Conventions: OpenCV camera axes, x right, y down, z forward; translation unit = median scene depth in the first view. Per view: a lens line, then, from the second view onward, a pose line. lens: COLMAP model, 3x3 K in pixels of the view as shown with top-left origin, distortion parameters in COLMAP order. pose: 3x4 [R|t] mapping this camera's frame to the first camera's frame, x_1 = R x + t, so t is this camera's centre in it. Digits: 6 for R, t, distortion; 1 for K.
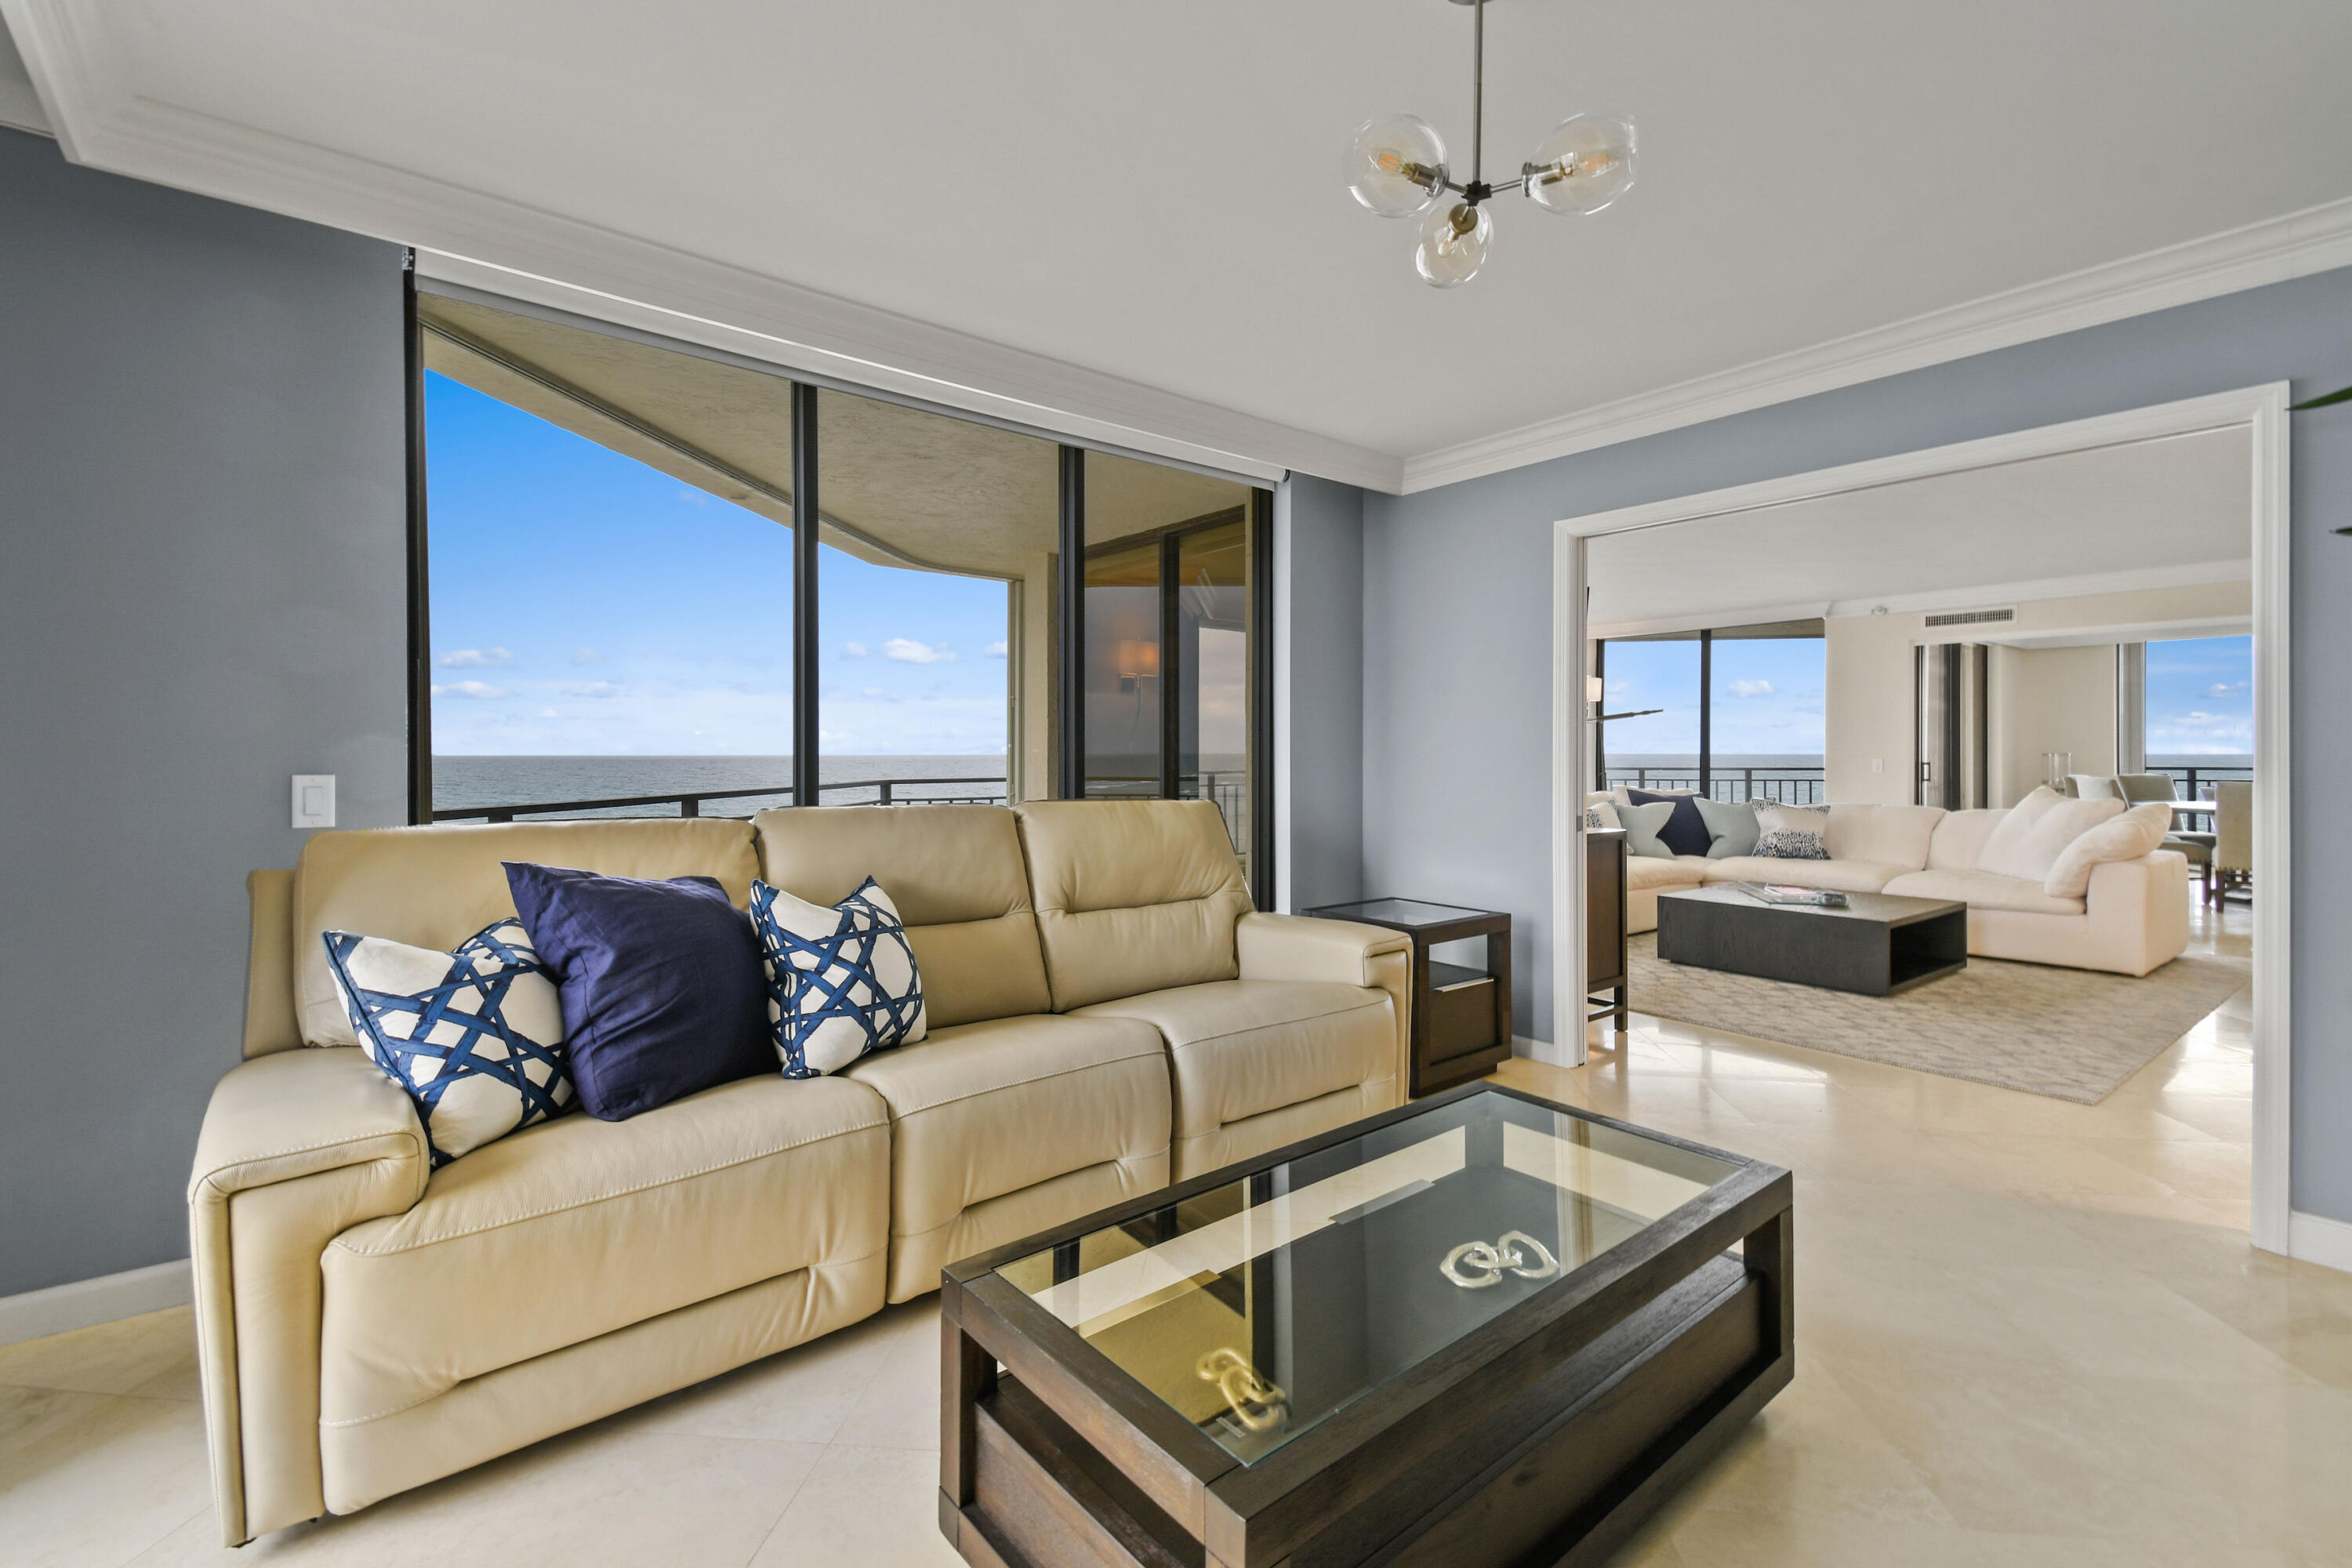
lens RADIAL K [[1043.4, 0, 1170.3], [0, 1043.4, 771.2], [0, 0, 1]] dist [-0.003392, -0.000156]
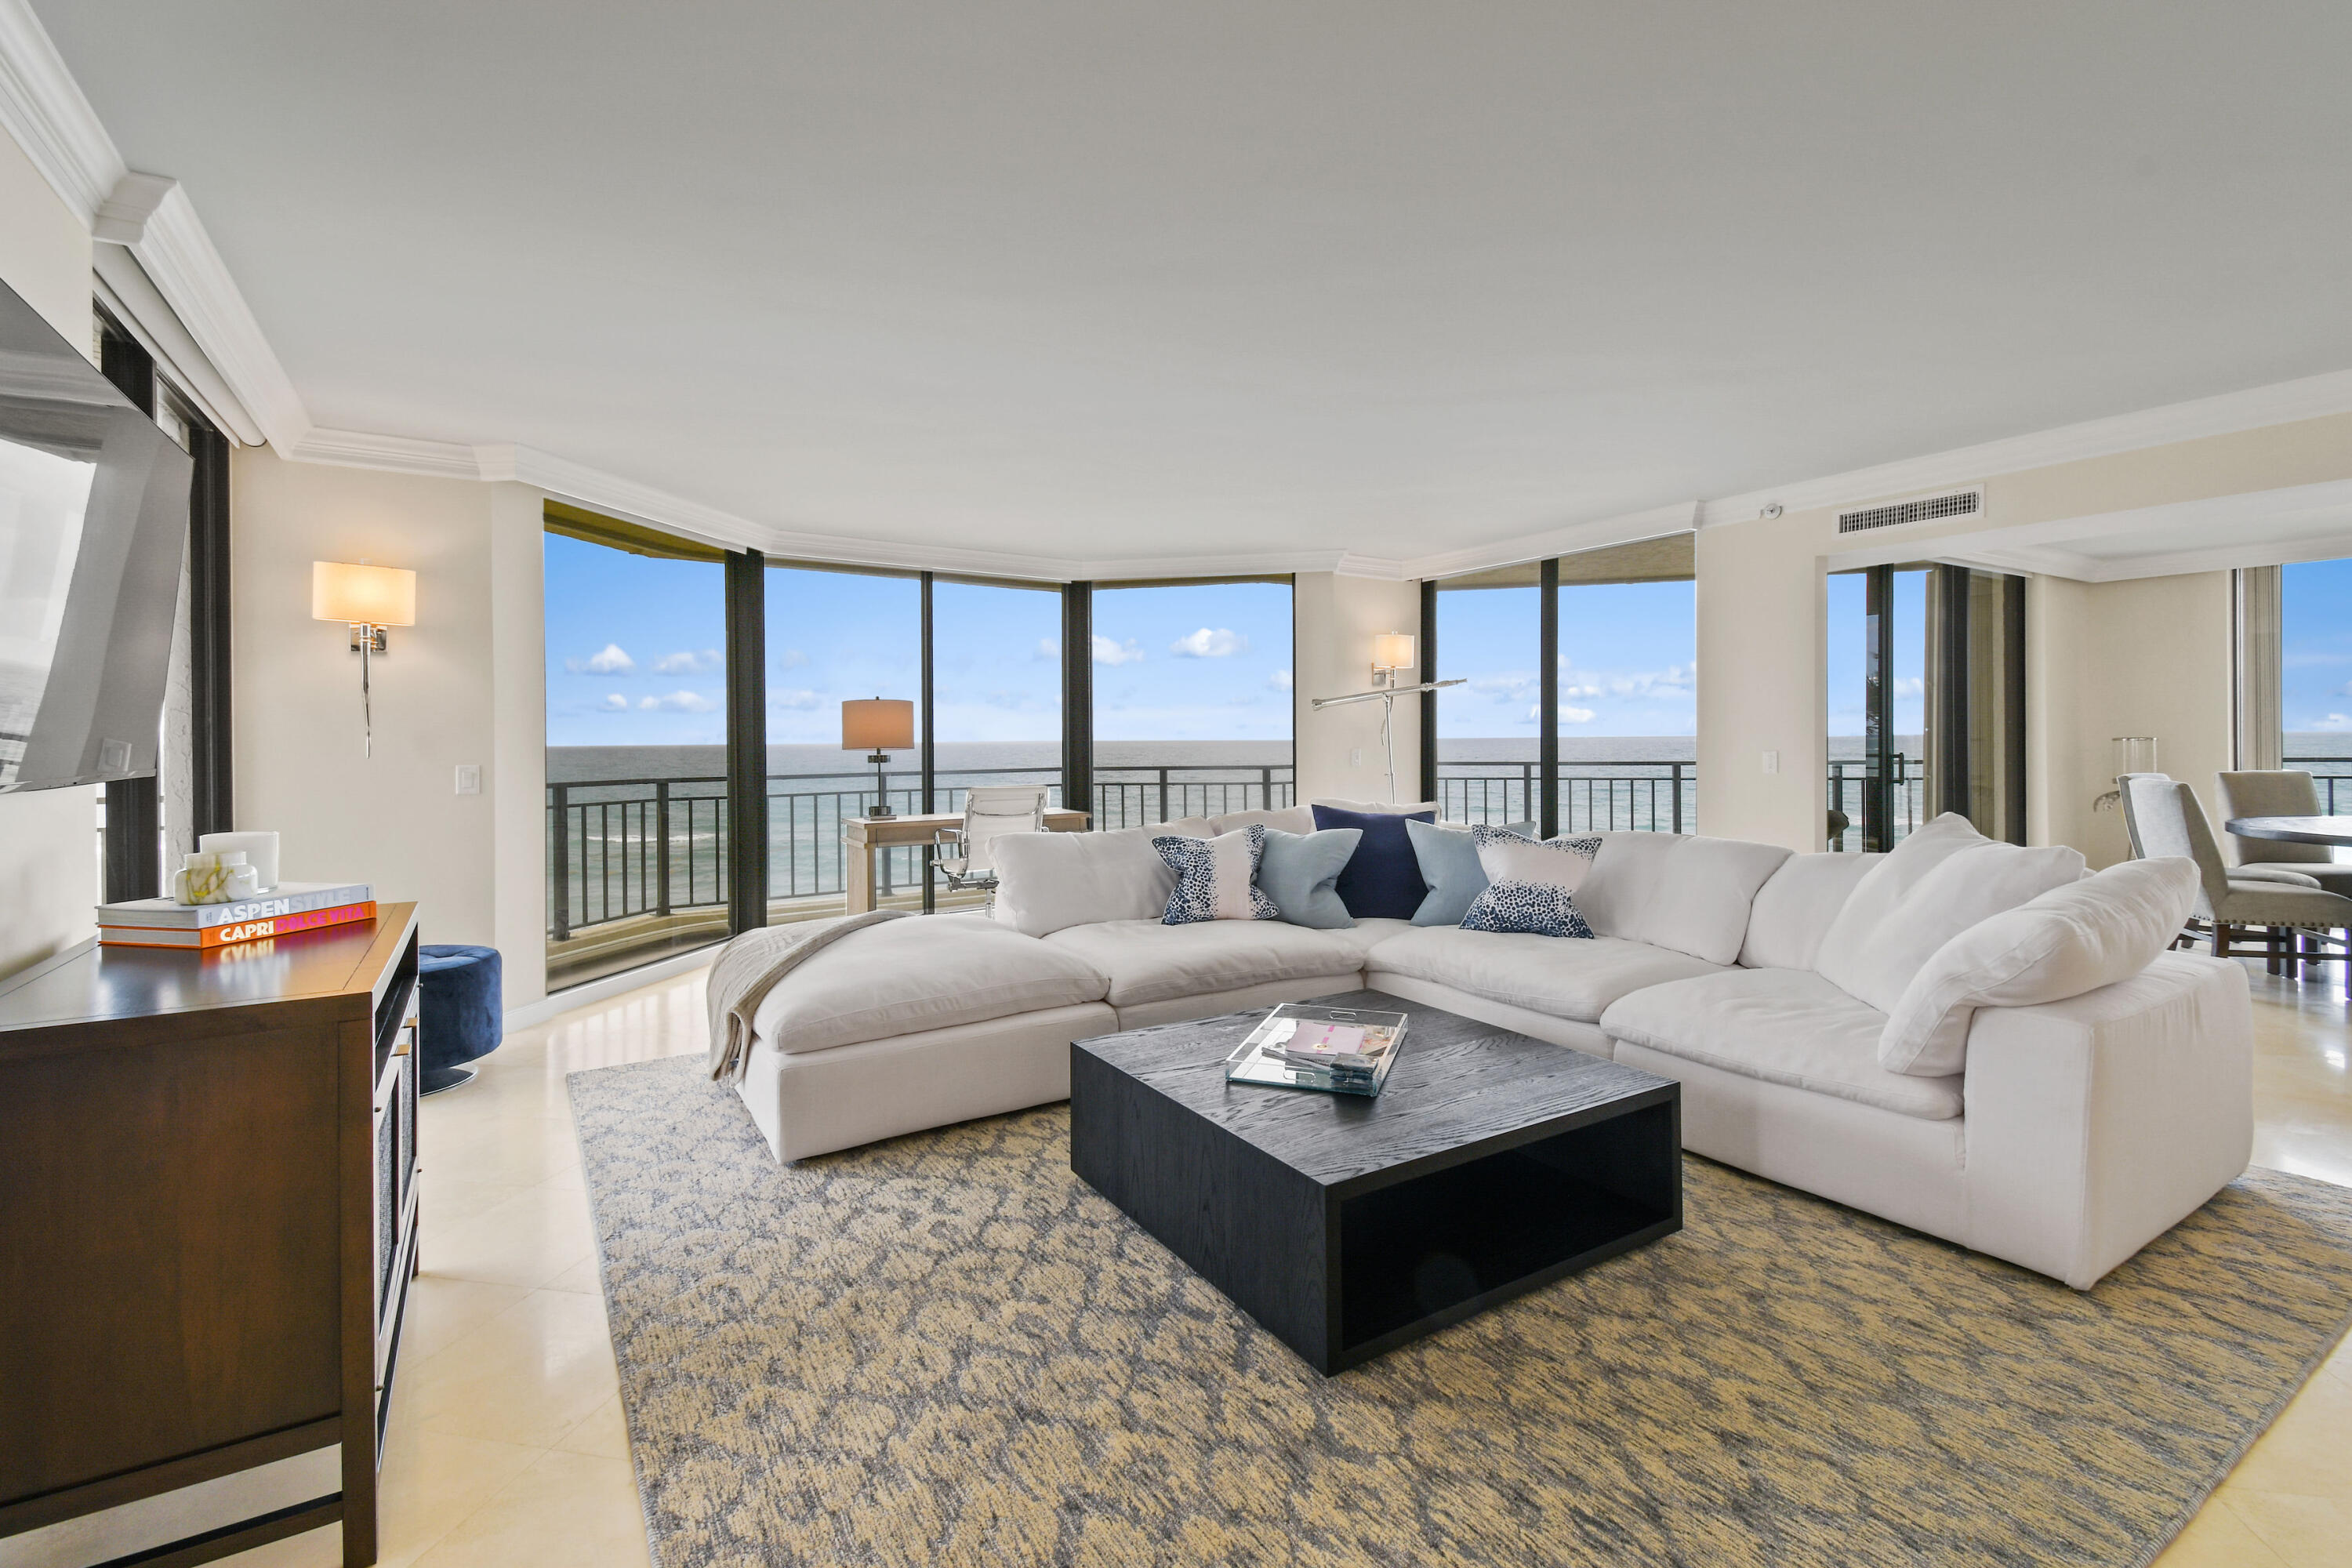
lens RADIAL K [[1043.4, 0, 1182.9], [0, 1043.4, 771.8], [0, 0, 1]] dist [-0.003392, -0.000156]
pose [[0.995708, -0.004606, -0.092440, 0.454672], [0.005464, 0.999944, 0.009041, -0.009220], [0.092393, -0.009508, 0.995677, 0.411870]]
